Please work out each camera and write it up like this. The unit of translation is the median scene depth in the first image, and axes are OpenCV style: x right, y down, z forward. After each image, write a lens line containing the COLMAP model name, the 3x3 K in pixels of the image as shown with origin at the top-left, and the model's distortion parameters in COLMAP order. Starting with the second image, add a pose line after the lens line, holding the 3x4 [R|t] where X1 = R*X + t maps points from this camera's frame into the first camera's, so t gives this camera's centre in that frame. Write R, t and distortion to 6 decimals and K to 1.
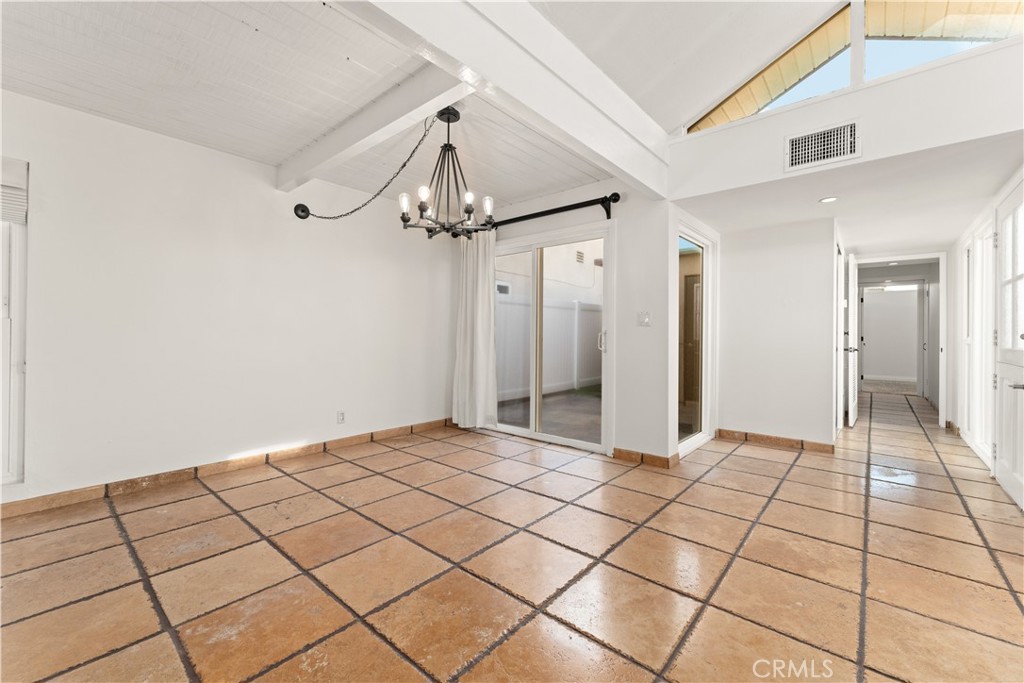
lens RADIAL K [[417.1, 0, 514.2], [0, 417.1, 337.3], [0, 0, 1]] dist [0.006044, -0.000250]
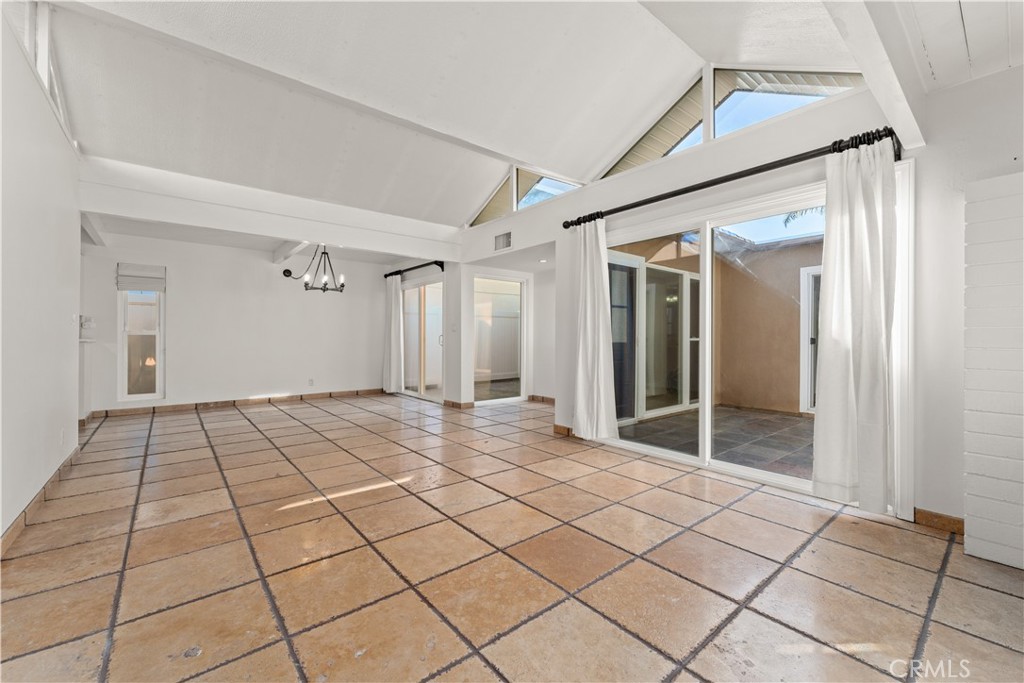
lens RADIAL K [[417.1, 0, 509.4], [0, 417.1, 333.5], [0, 0, 1]] dist [0.006044, -0.000250]
pose [[0.984514, -0.005423, -0.175221, 0.908618], [0.002915, 0.999890, -0.014566, 0.009430], [0.175280, 0.013830, 0.984421, -0.776806]]
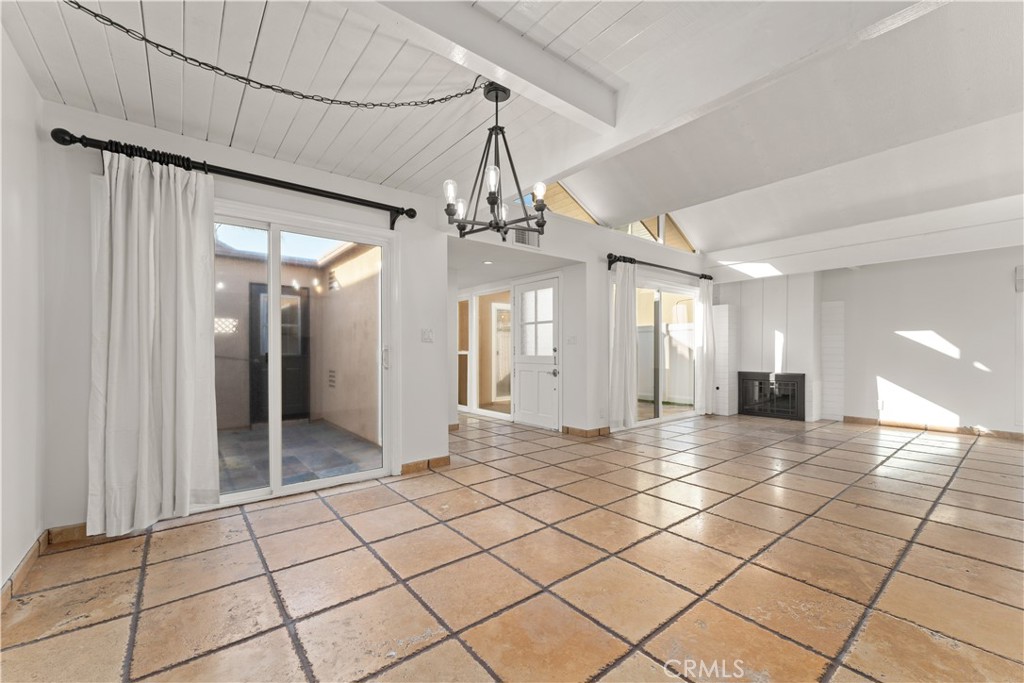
lens RADIAL K [[417.1, 0, 515.1], [0, 417.1, 355.6], [0, 0, 1]] dist [0.006044, -0.000250]
pose [[0.181776, -0.019085, 0.983155, -0.750580], [0.006773, 0.999812, 0.018156, -0.010792], [-0.983317, 0.003358, 0.181871, 0.611870]]
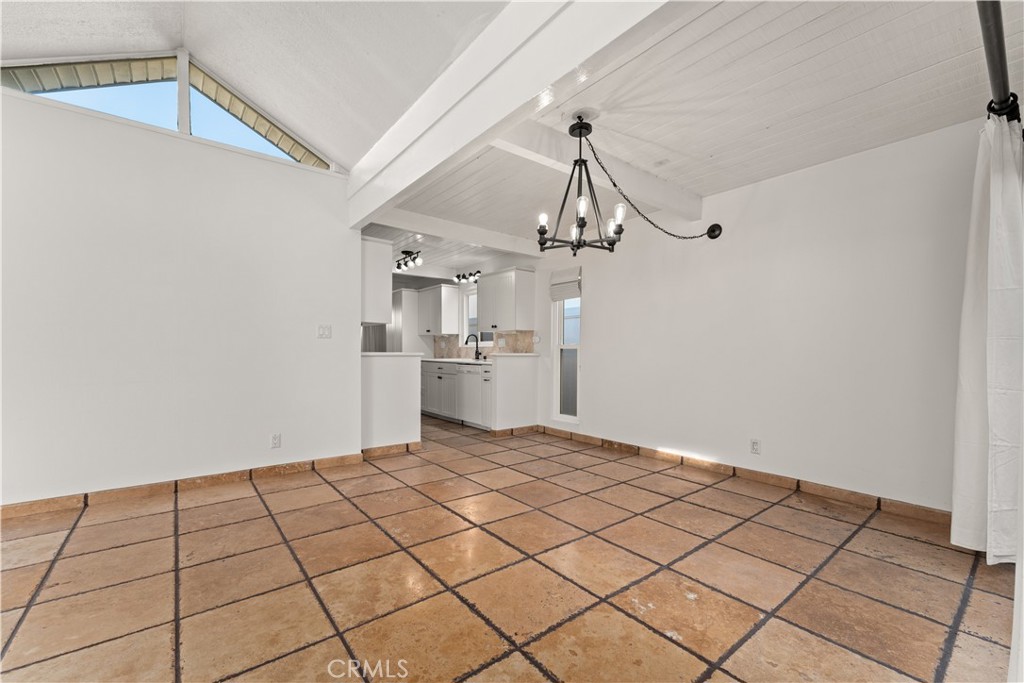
lens RADIAL K [[417.1, 0, 506.7], [0, 417.1, 345.5], [0, 0, 1]] dist [0.006044, -0.000250]
pose [[-0.189566, -0.018975, -0.981685, 0.665151], [-0.011593, 0.999787, -0.017087, -0.000563], [0.981800, 0.008141, -0.189746, 0.776133]]
